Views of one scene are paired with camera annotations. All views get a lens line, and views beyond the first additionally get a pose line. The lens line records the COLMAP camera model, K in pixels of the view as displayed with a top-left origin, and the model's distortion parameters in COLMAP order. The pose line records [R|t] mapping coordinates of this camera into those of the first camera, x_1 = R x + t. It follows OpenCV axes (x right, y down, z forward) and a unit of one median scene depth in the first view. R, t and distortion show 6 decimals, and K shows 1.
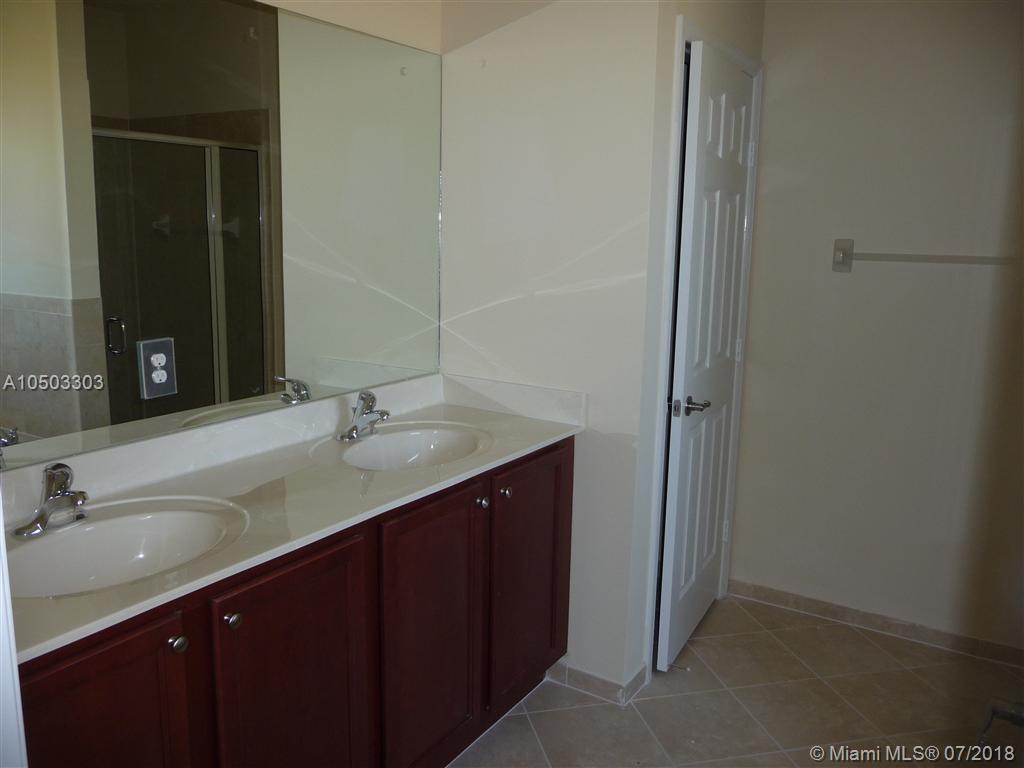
lens RADIAL K [[838.0, 0, 503.6], [0, 838.0, 381.6], [0, 0, 1]] dist [-0.070509, 0.056159]
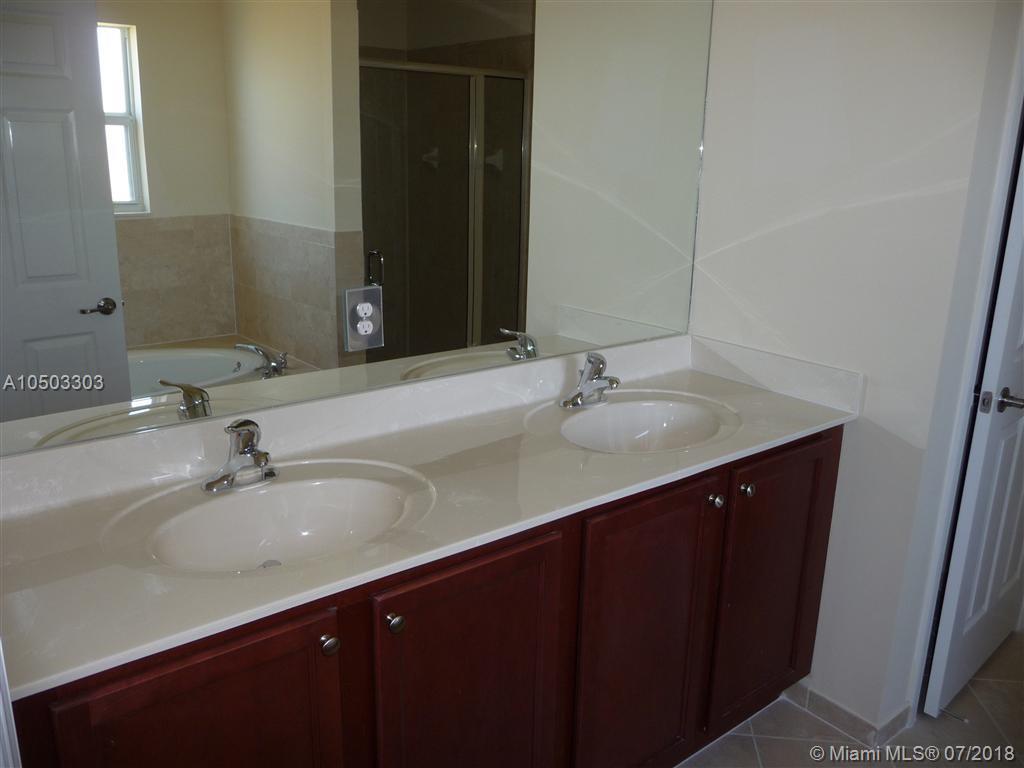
lens RADIAL K [[838.0, 0, 501.6], [0, 838.0, 385.7], [0, 0, 1]] dist [-0.070509, 0.056159]
pose [[0.944505, 0.084298, -0.317496, 0.022443], [-0.057606, 0.994040, 0.092557, -0.028562], [0.323406, -0.069130, 0.943732, 0.128169]]
